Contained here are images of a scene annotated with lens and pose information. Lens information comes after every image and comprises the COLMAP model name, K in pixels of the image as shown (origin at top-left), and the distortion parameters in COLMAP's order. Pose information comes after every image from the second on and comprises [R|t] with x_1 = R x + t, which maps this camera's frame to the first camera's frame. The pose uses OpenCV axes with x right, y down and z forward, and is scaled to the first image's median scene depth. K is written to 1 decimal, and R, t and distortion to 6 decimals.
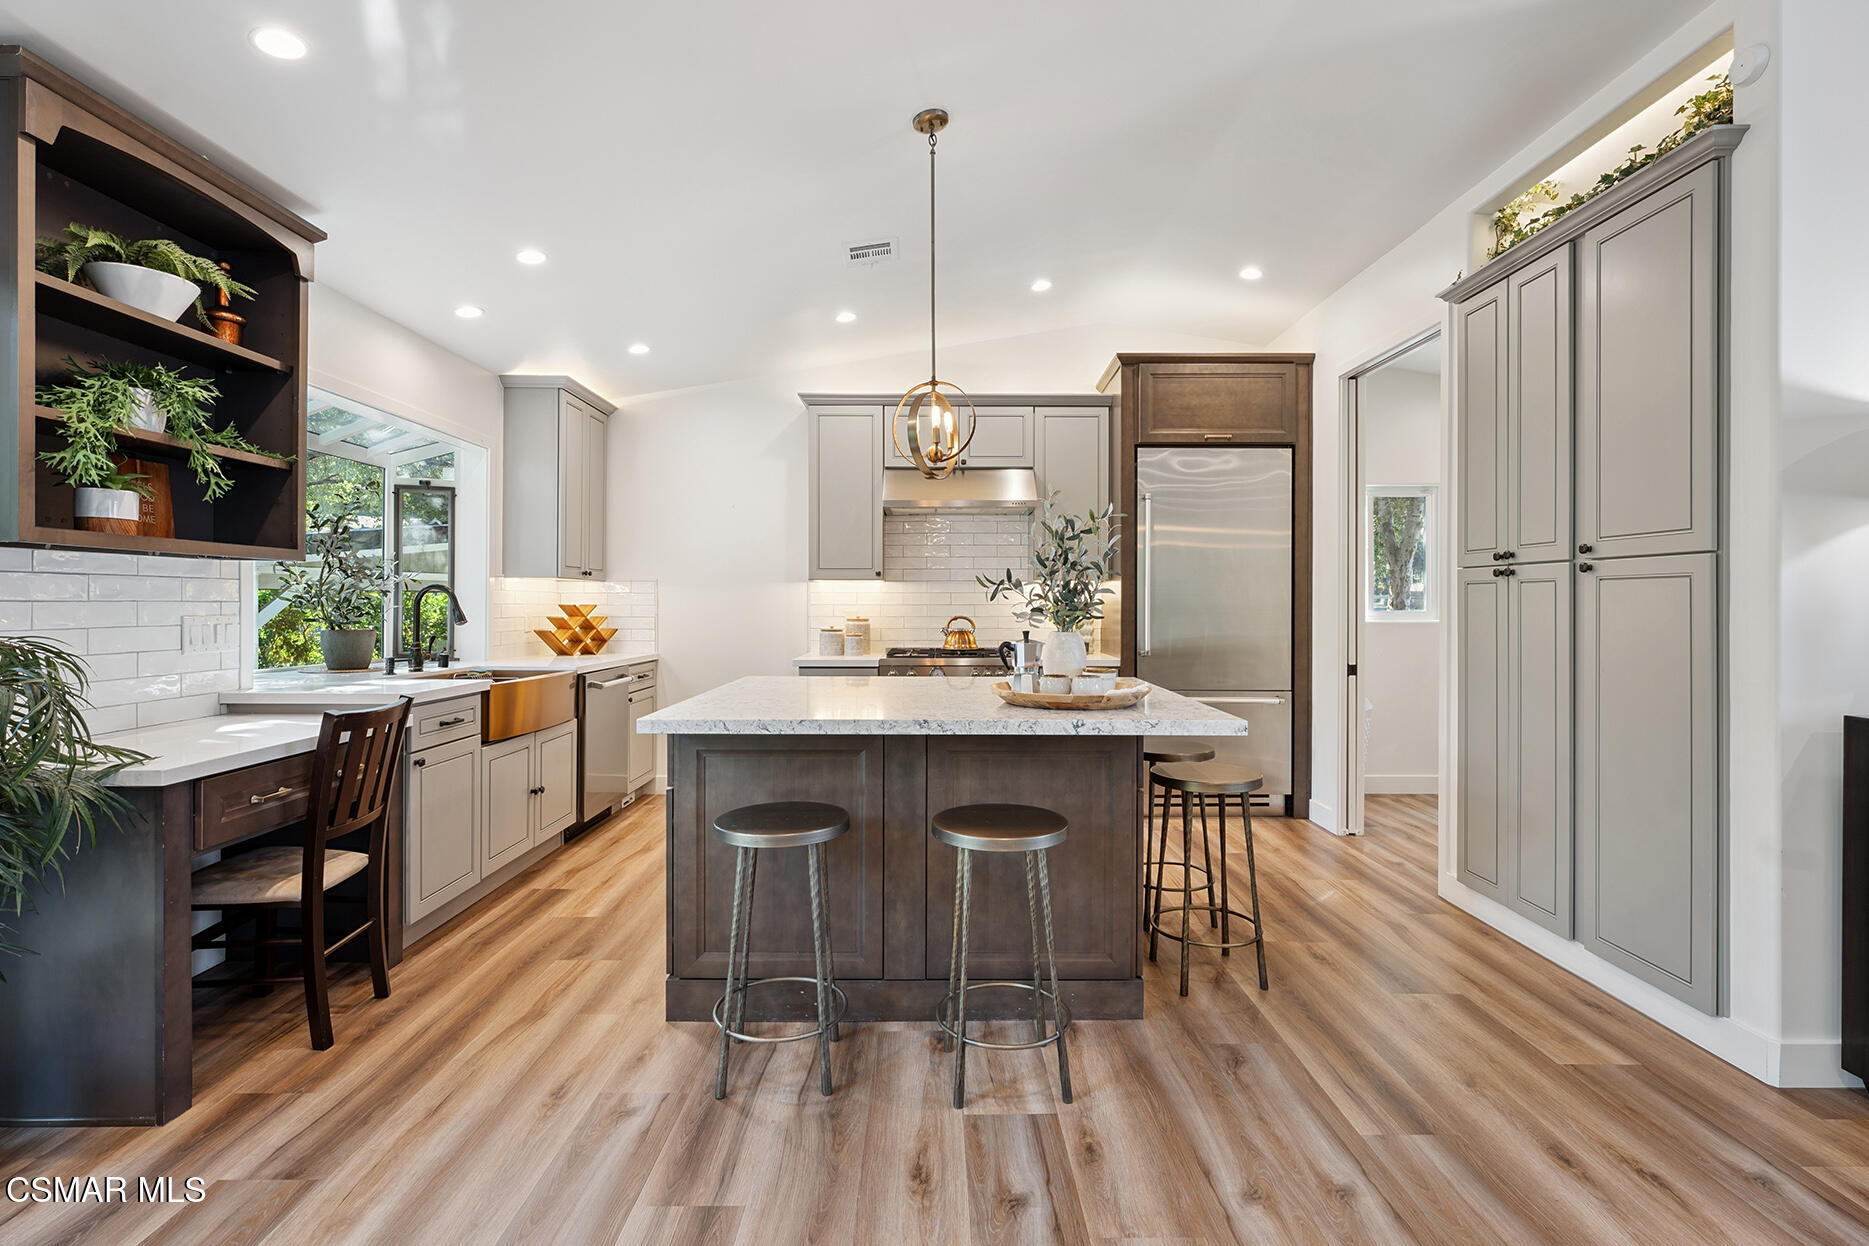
lens RADIAL K [[852.8, 0, 933.6], [0, 852.8, 604.8], [0, 0, 1]] dist [0.000987, -0.000331]
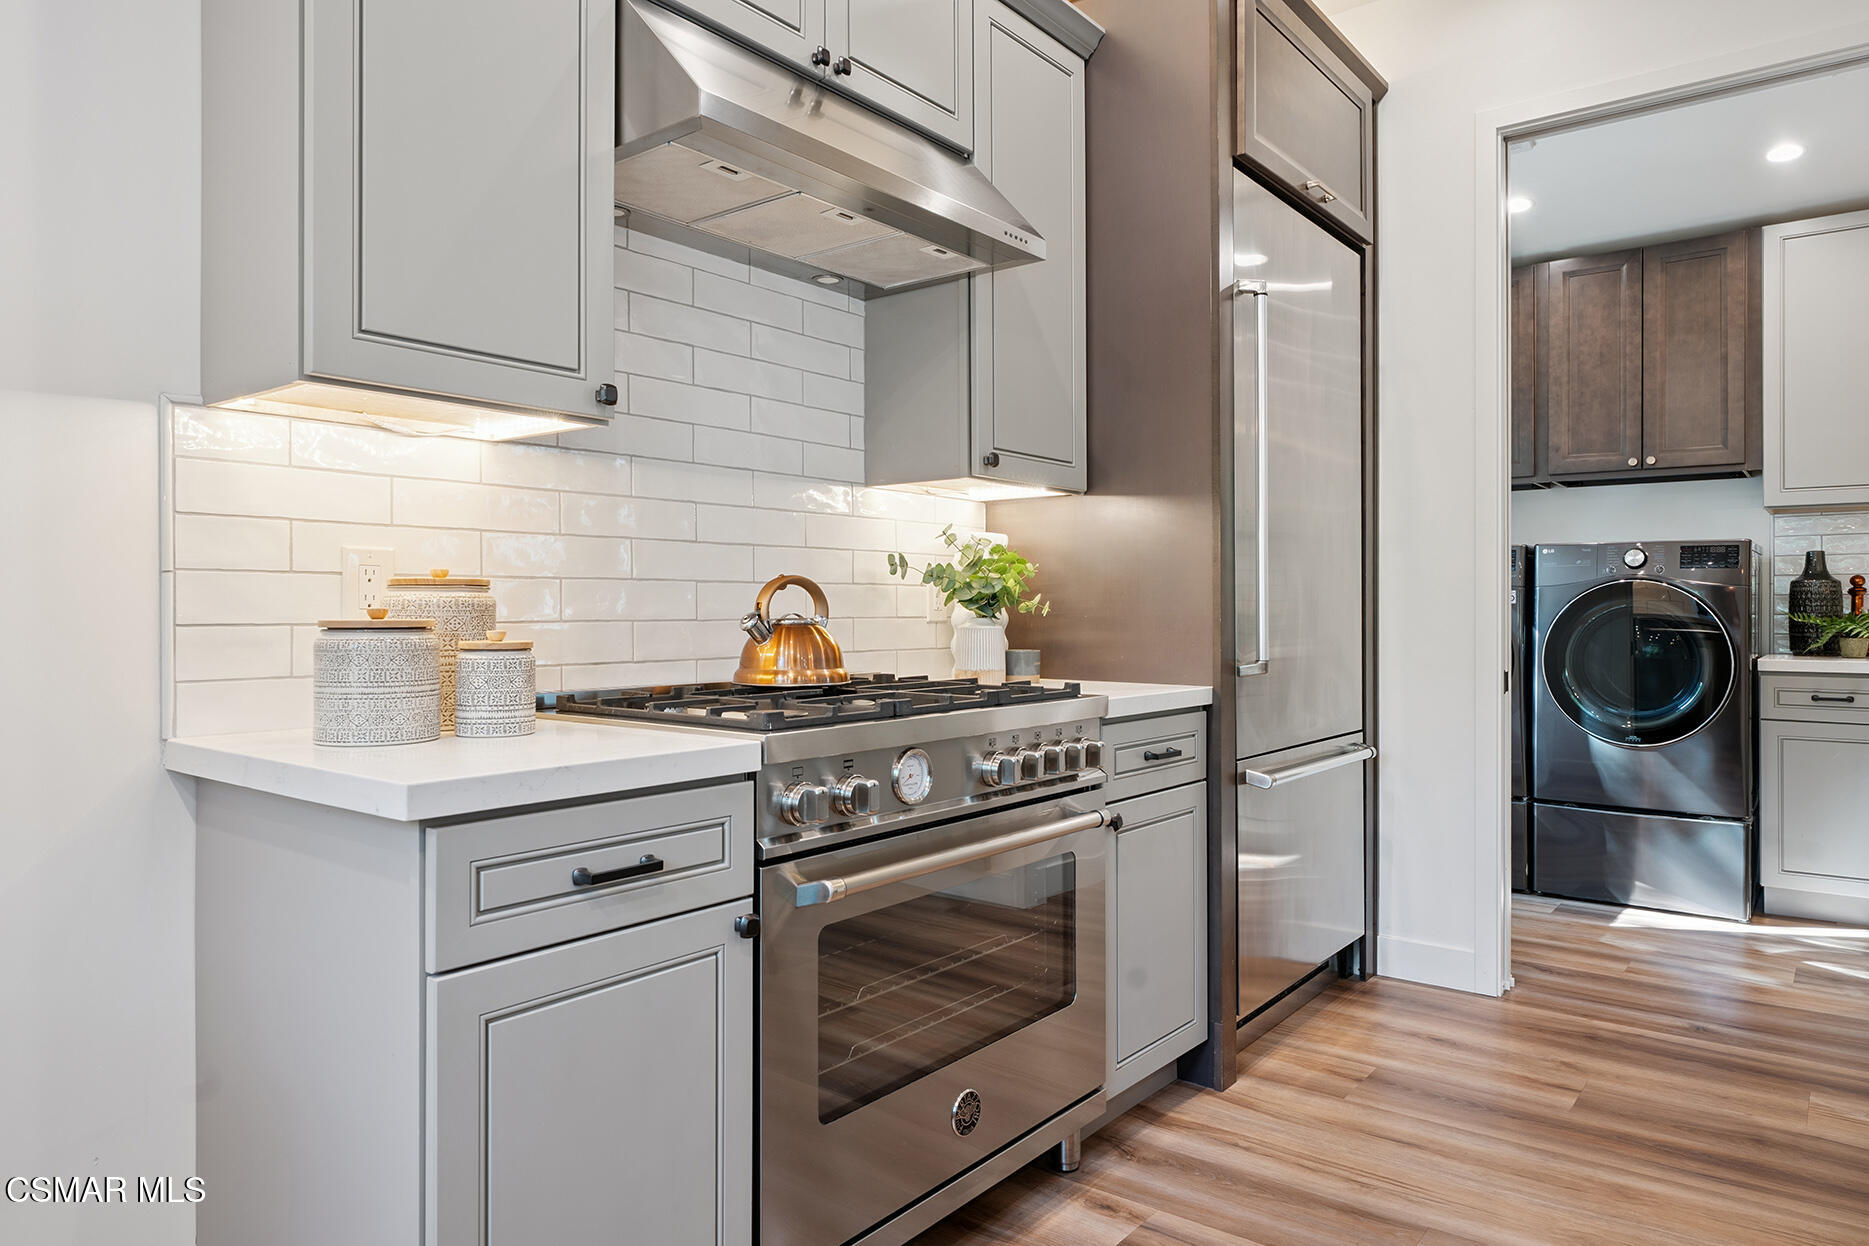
lens RADIAL K [[1184.9, 0, 943.4], [0, 1184.9, 605.0], [0, 0, 1]] dist [-0.002817, -0.000382]
pose [[0.621094, 0.001604, 0.783734, -0.408725], [0.003848, 0.999980, -0.005097, 0.039864], [-0.783727, 0.006182, 0.621075, 1.061070]]
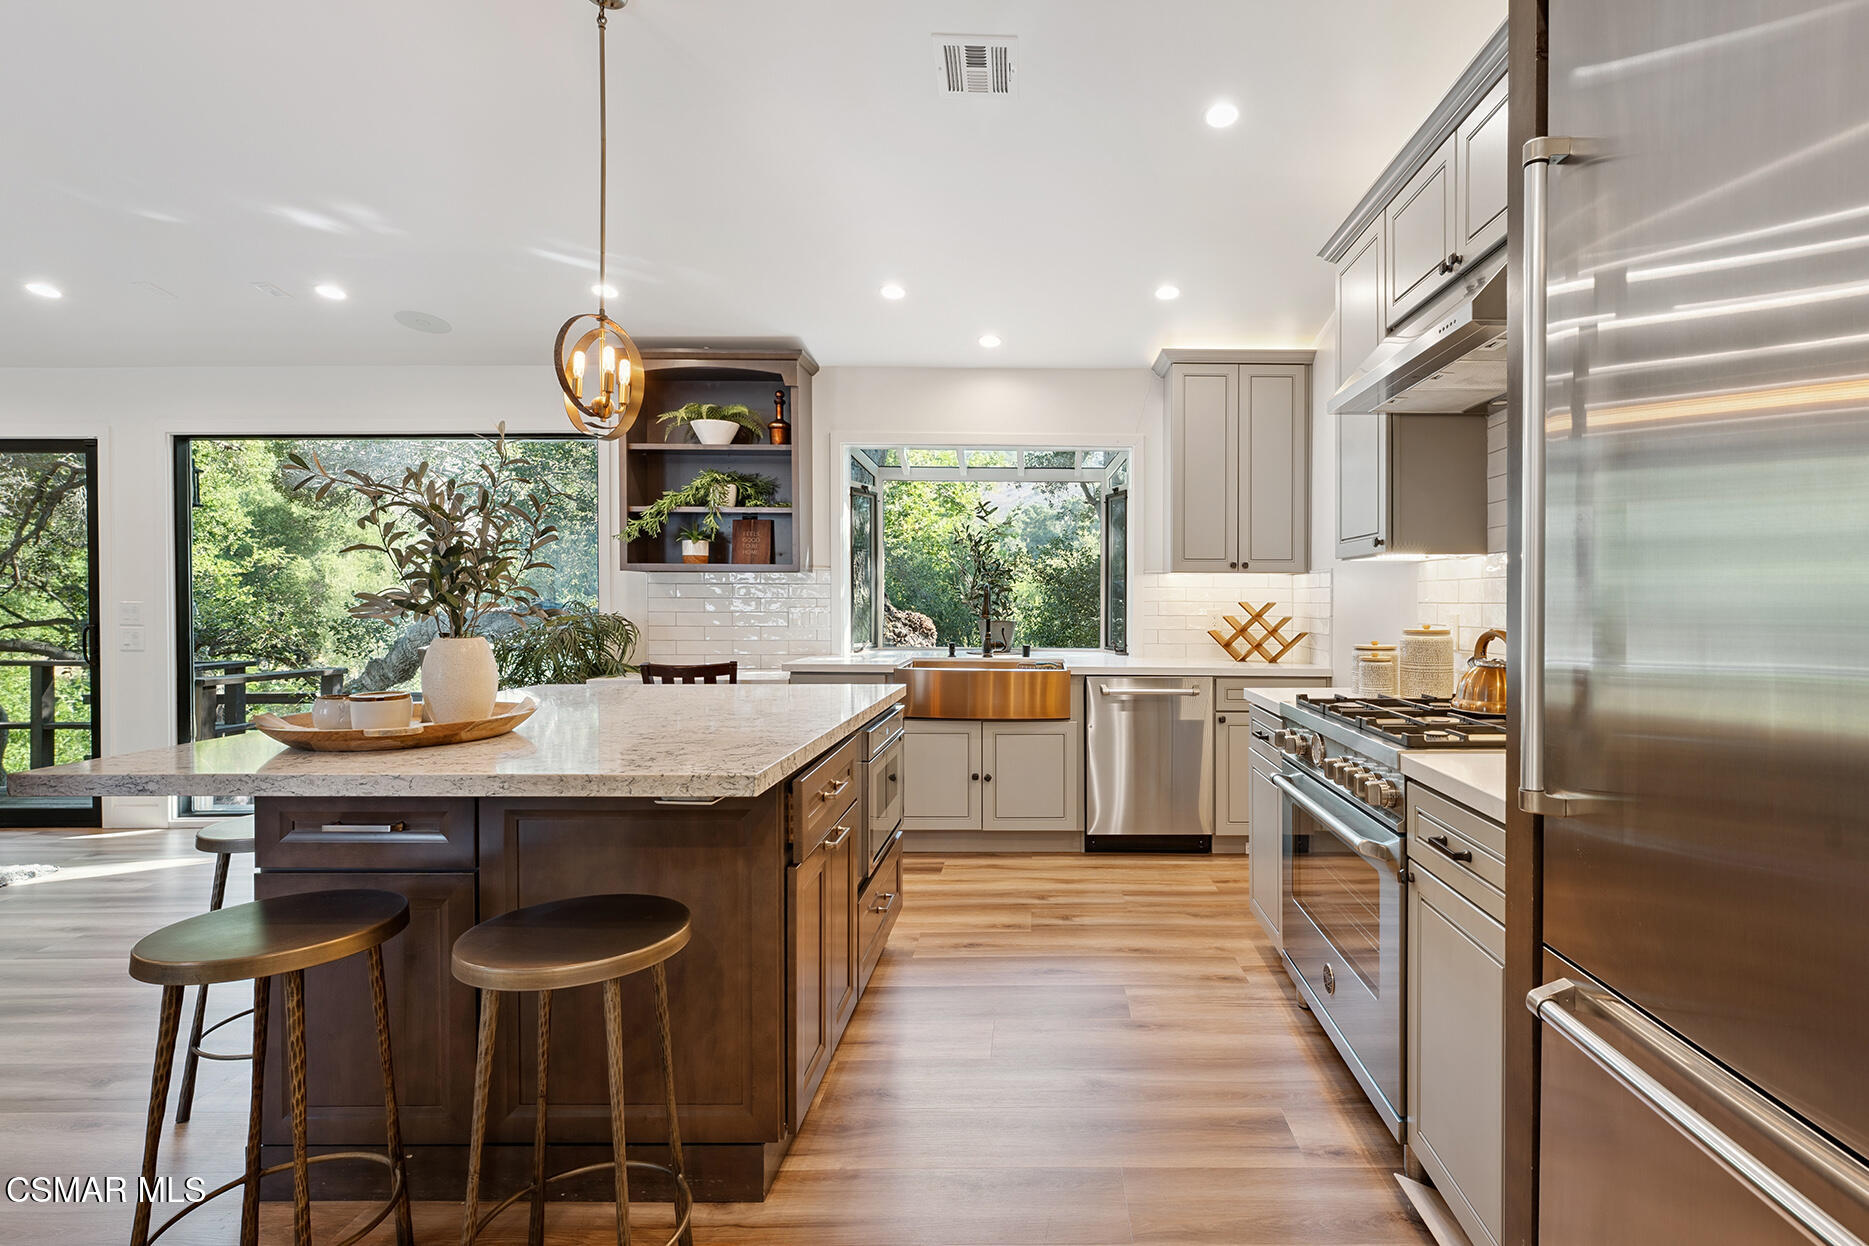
lens RADIAL K [[886.0, 0, 1043.7], [0, 886.0, 611.6], [0, 0, 1]] dist [0.003250, 0.000733]
pose [[0.001053, 0.008798, -0.999961, 0.698756], [-0.005023, 0.999949, 0.008792, 0.003238], [0.999987, 0.005013, 0.001097, 1.194106]]
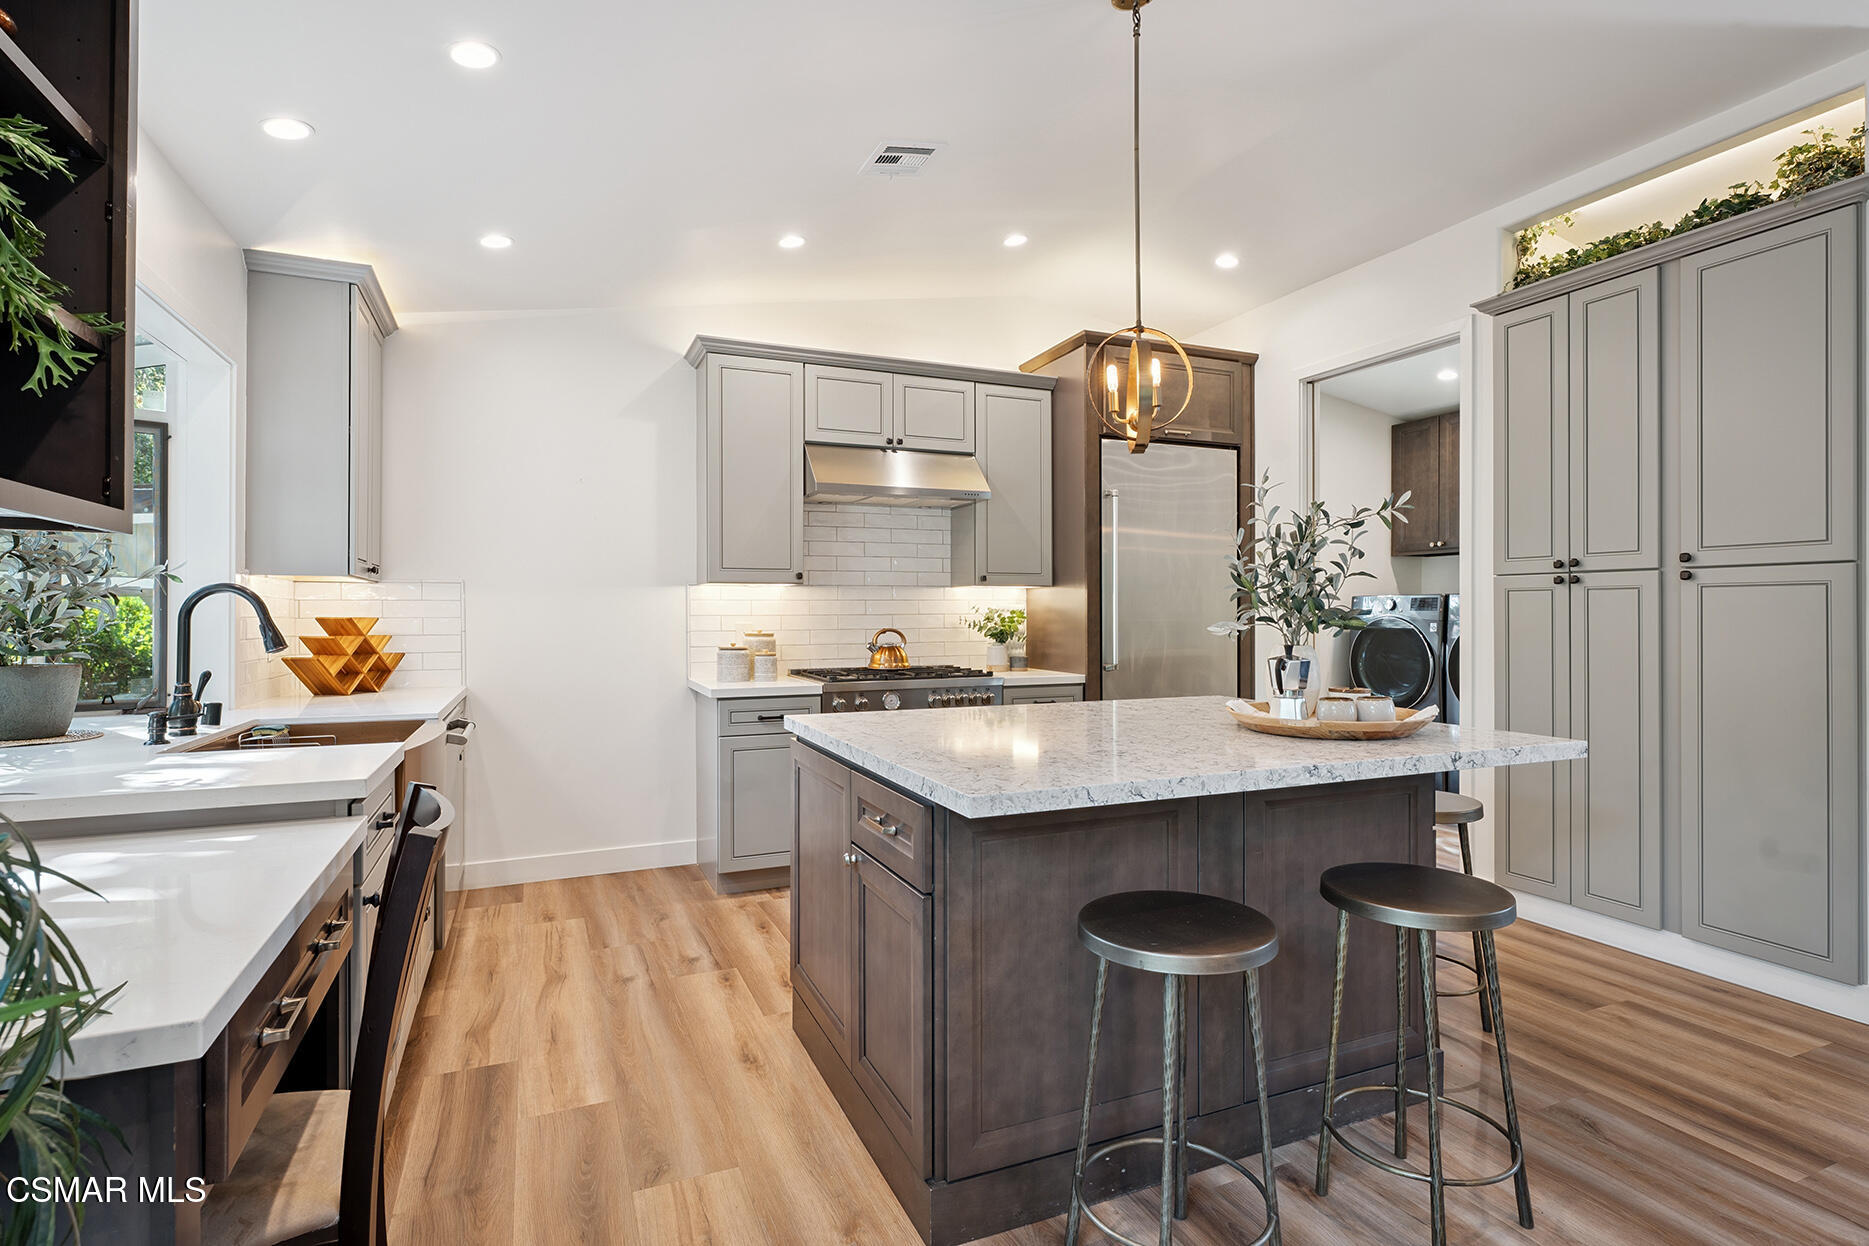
lens RADIAL K [[918.8, 0, 932.2], [0, 918.8, 613.9], [0, 0, 1]] dist [0.000703, 0.000252]
pose [[0.918421, -0.004741, 0.395576, -0.430464], [0.005213, 0.999986, -0.000118, -0.000665], [-0.395570, 0.002171, 0.918433, 0.257479]]
